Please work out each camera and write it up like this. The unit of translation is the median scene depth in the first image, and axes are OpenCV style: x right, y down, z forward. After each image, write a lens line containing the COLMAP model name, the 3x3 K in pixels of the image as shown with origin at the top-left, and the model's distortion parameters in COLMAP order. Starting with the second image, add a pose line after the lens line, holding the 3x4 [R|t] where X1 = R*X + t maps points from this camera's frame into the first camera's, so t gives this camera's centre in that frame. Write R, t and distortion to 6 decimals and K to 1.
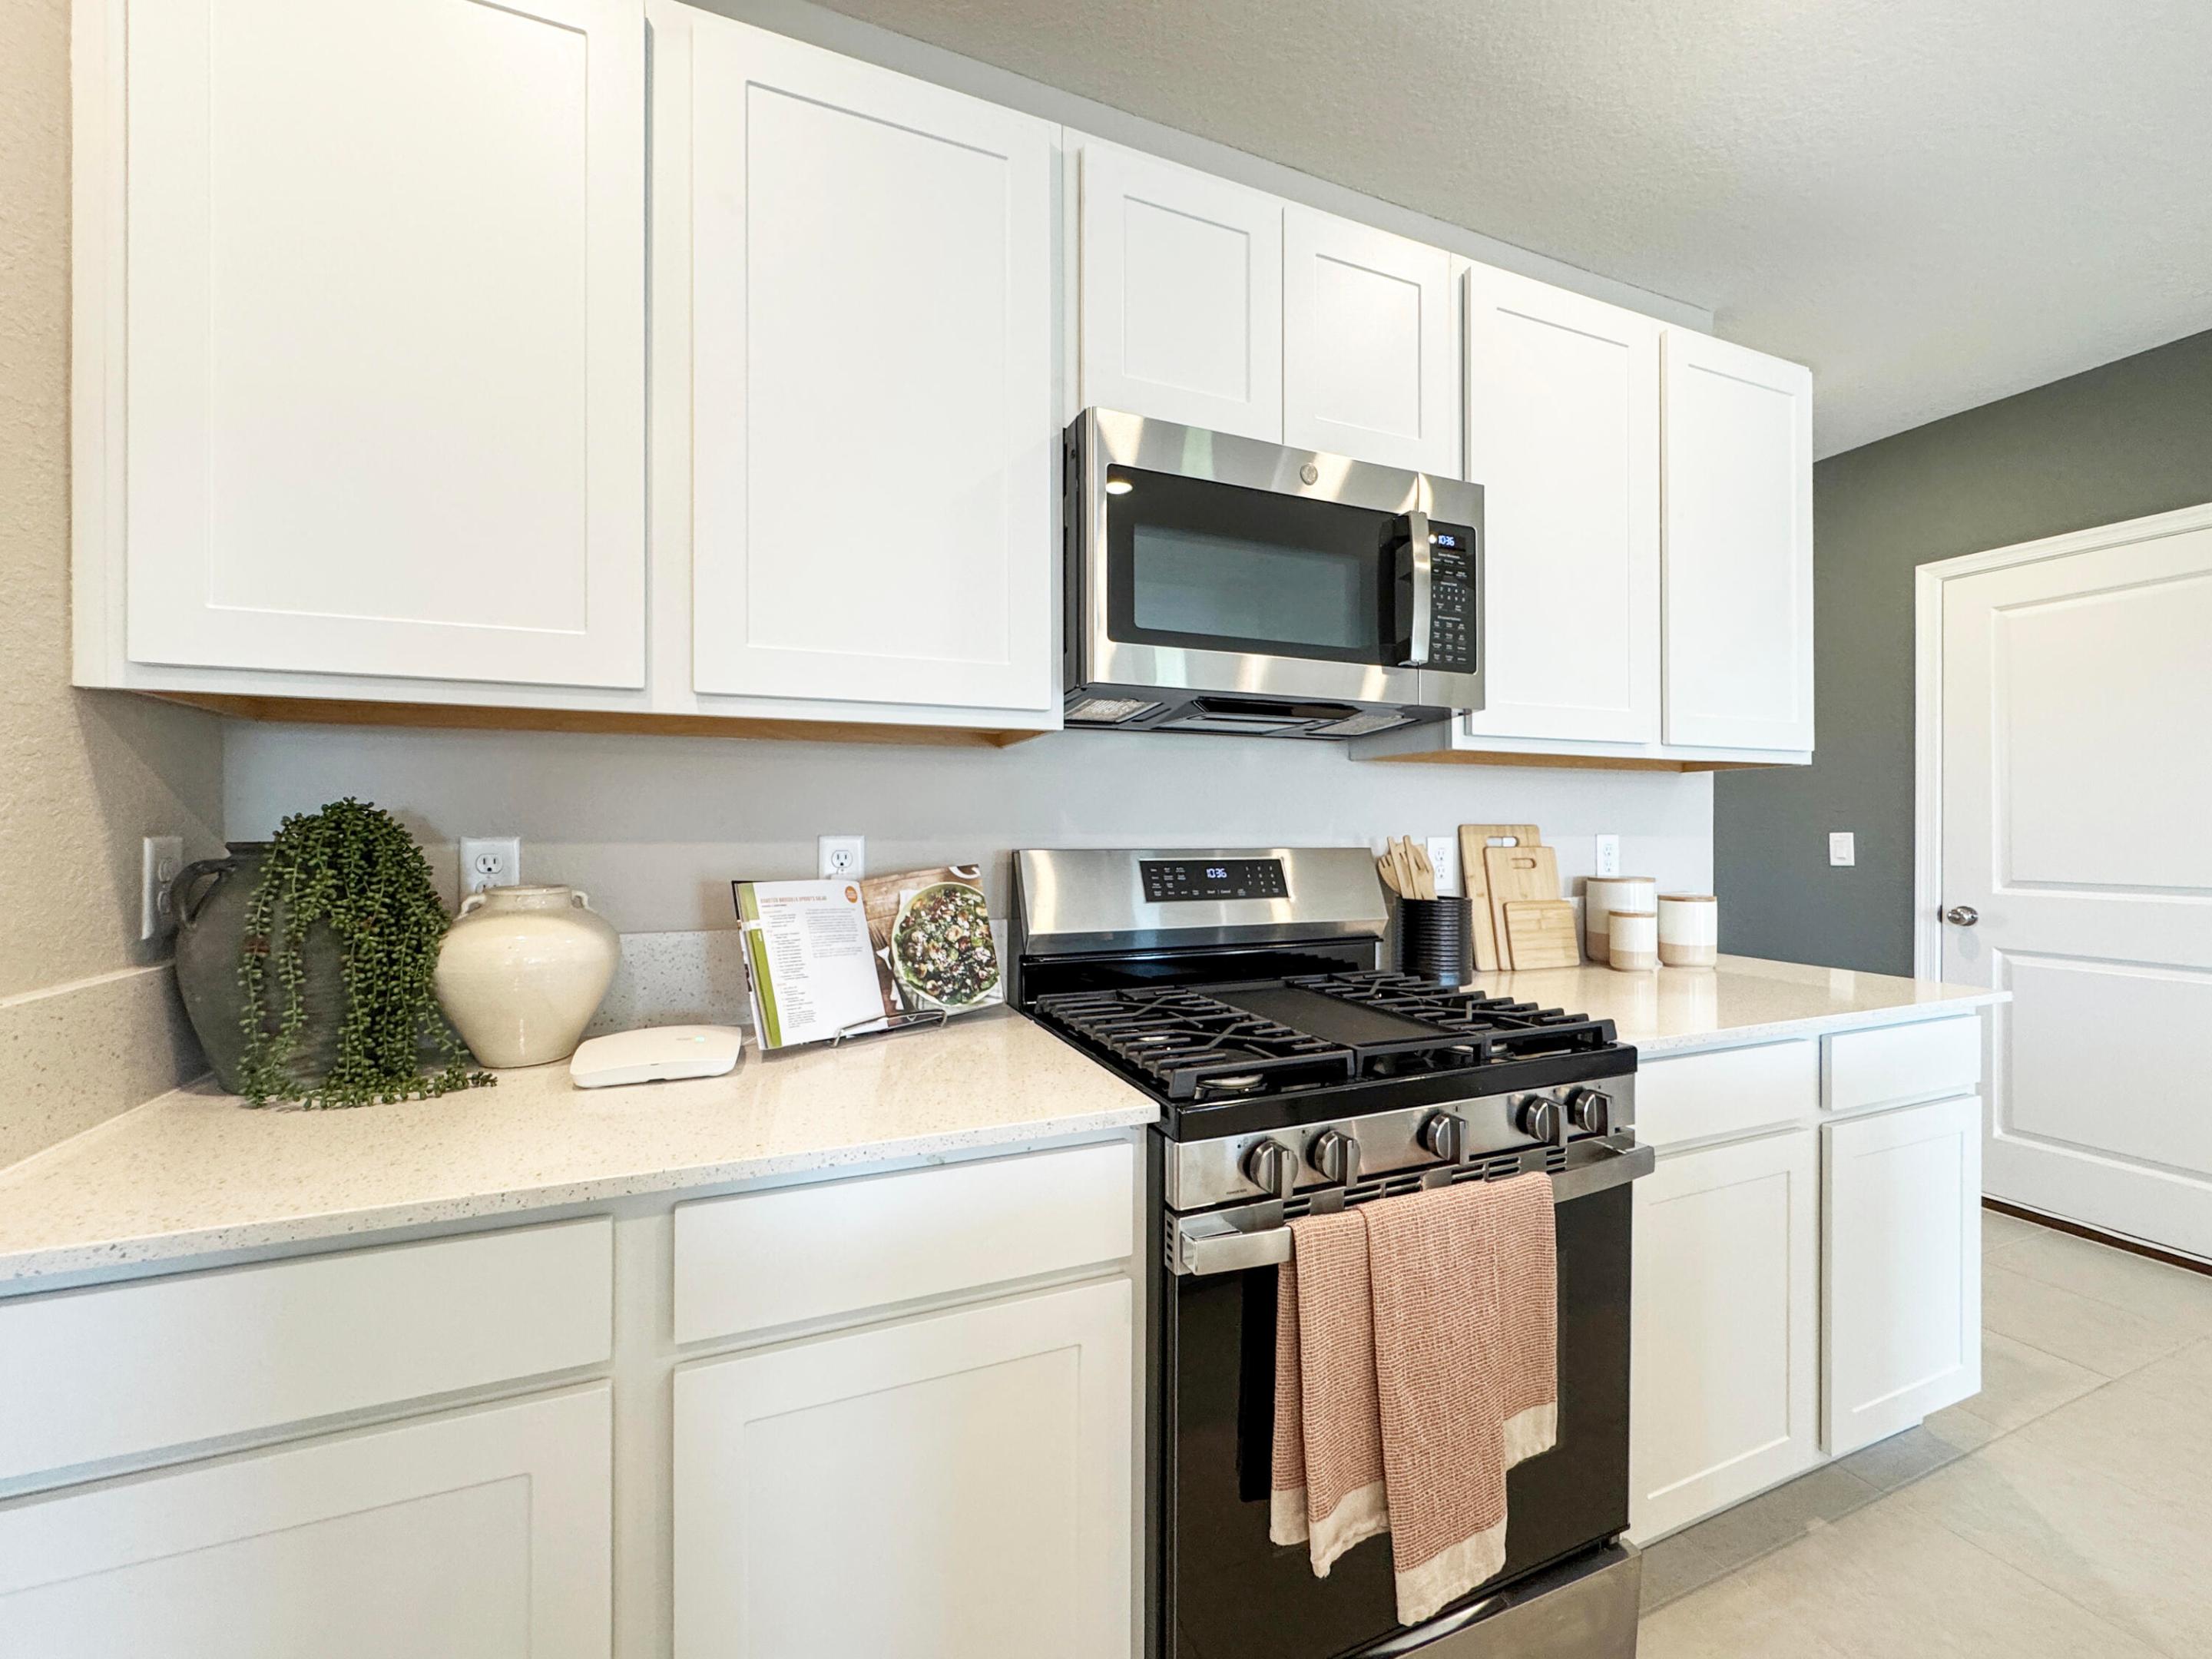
lens RADIAL K [[898.4, 0, 1103.3], [0, 898.4, 824.3], [0, 0, 1]] dist [-0.001509, 0.000197]
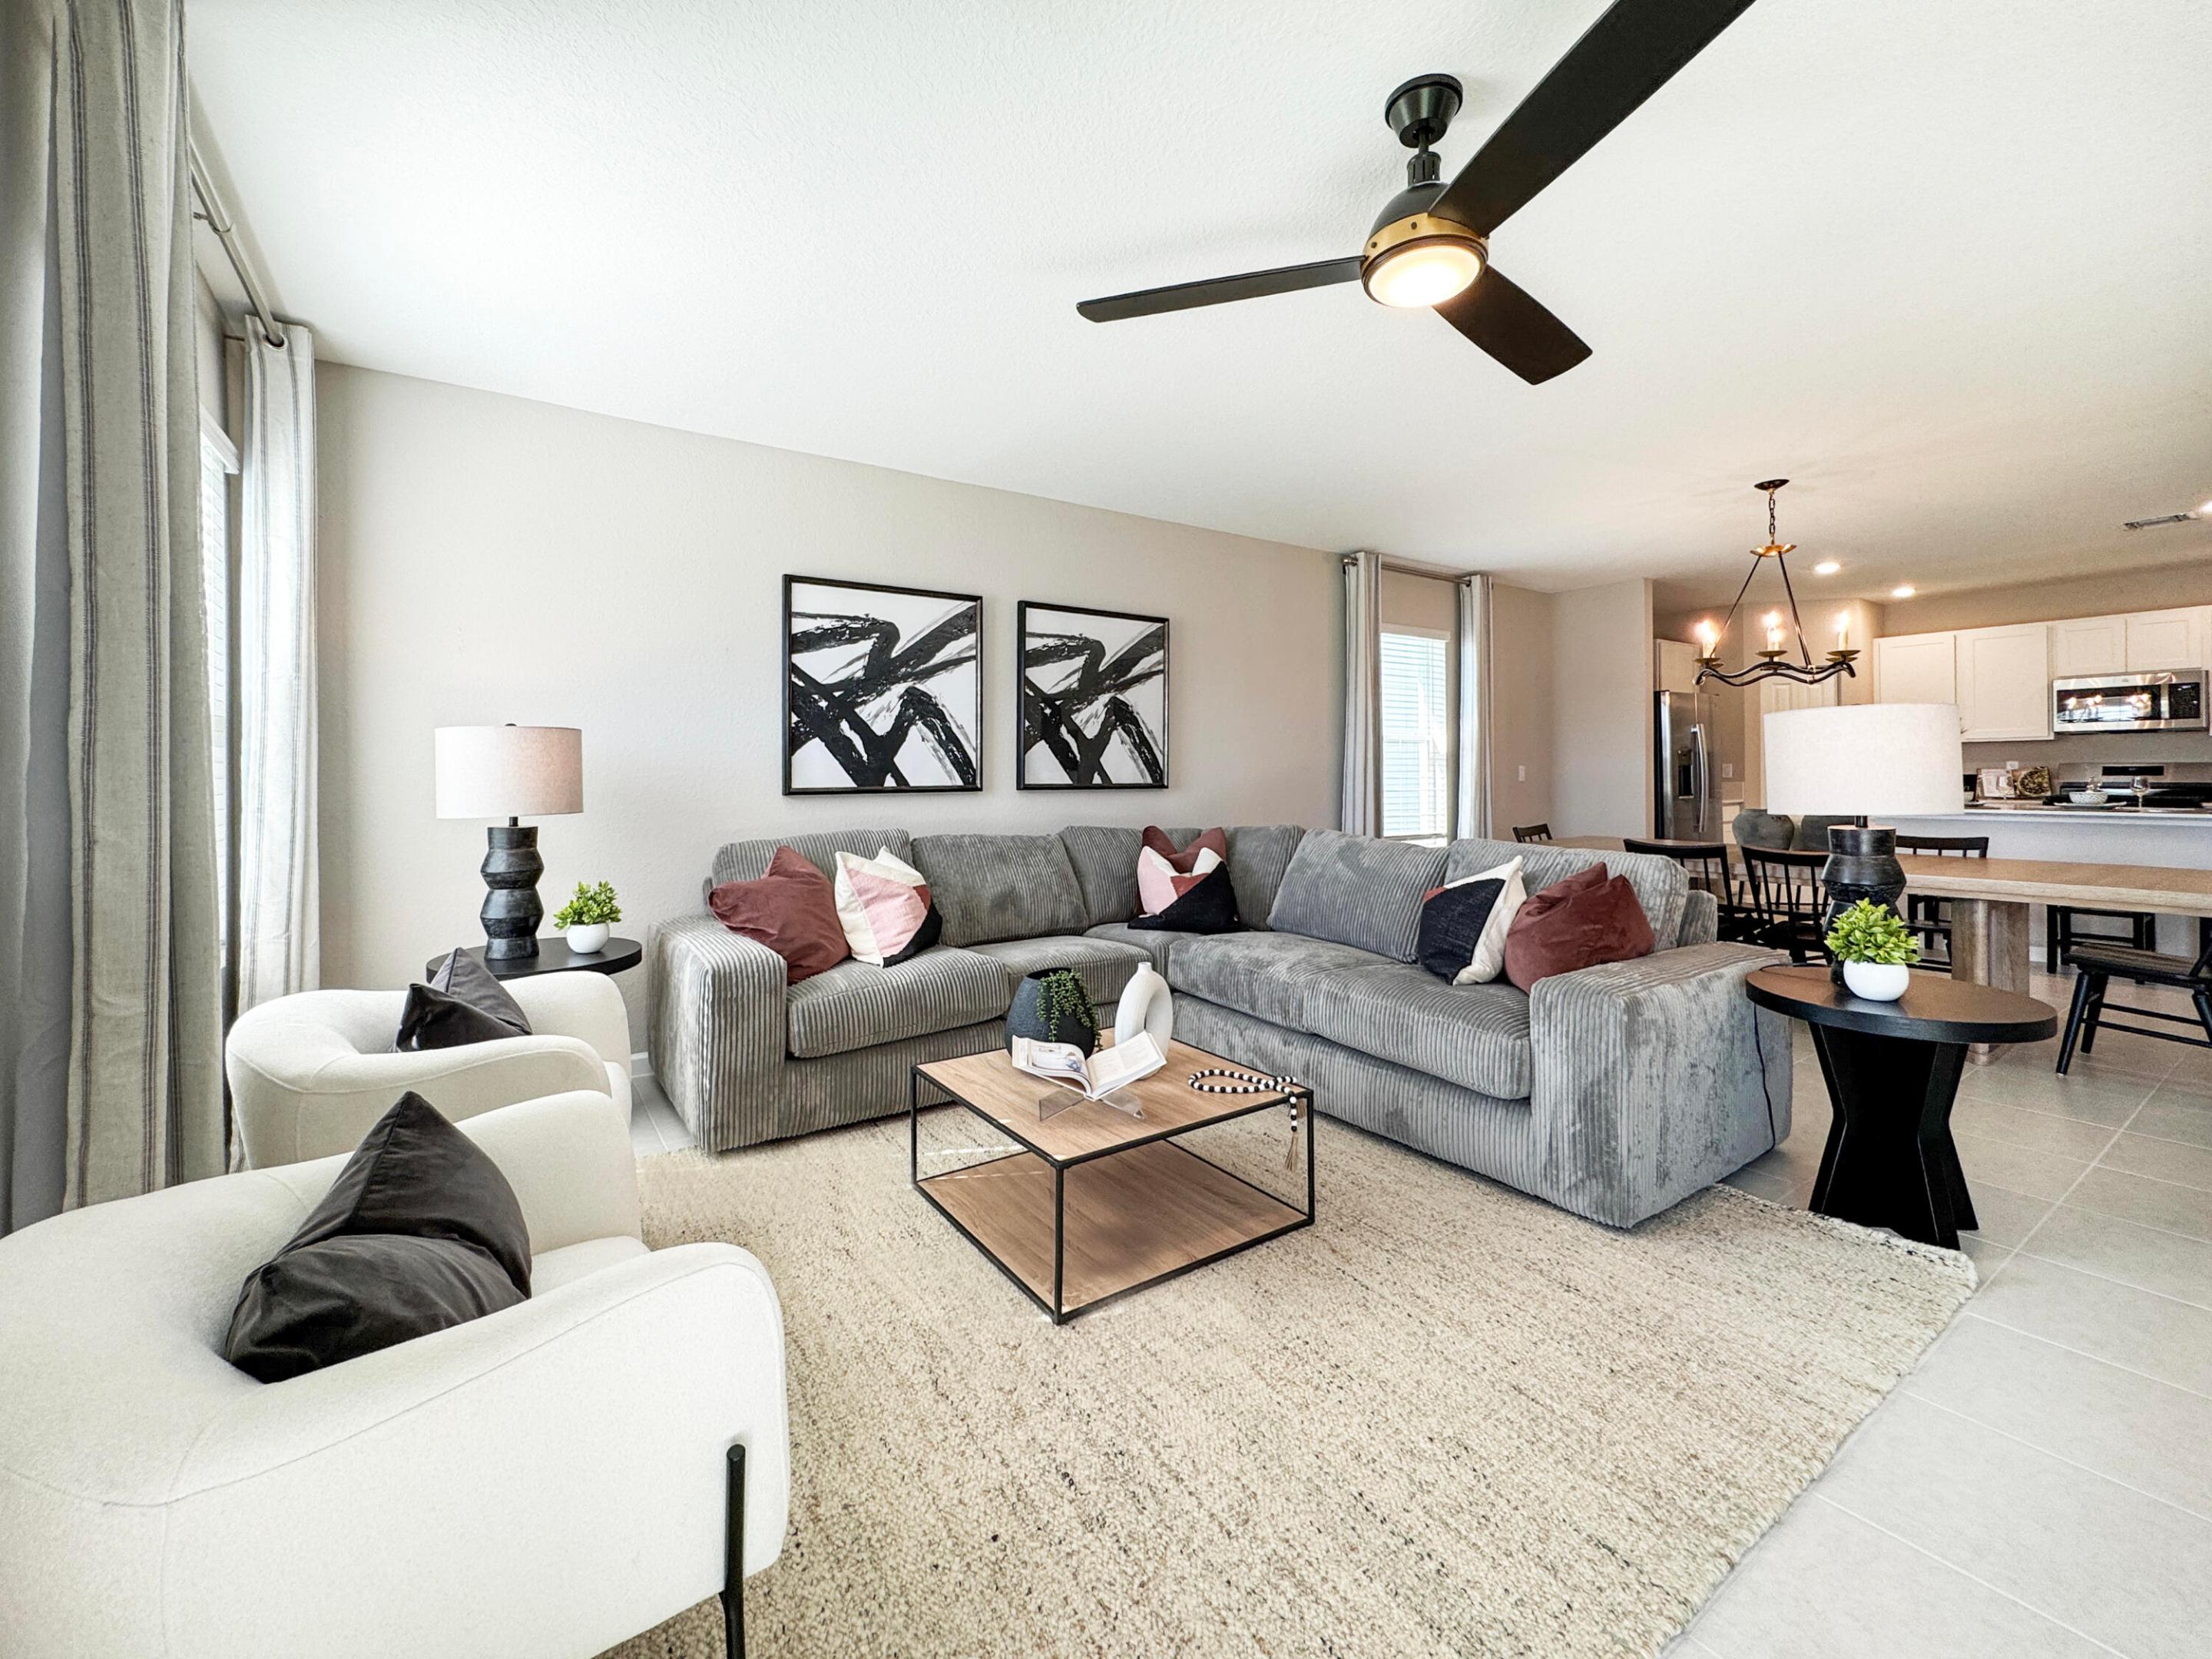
lens RADIAL K [[898.4, 0, 1121.9], [0, 898.4, 764.3], [0, 0, 1]] dist [-0.001509, 0.000197]
pose [[0.199822, -0.010610, -0.979775, 3.534163], [0.016527, 0.999836, -0.007456, -0.013020], [0.979693, -0.014702, 0.199964, -4.722497]]
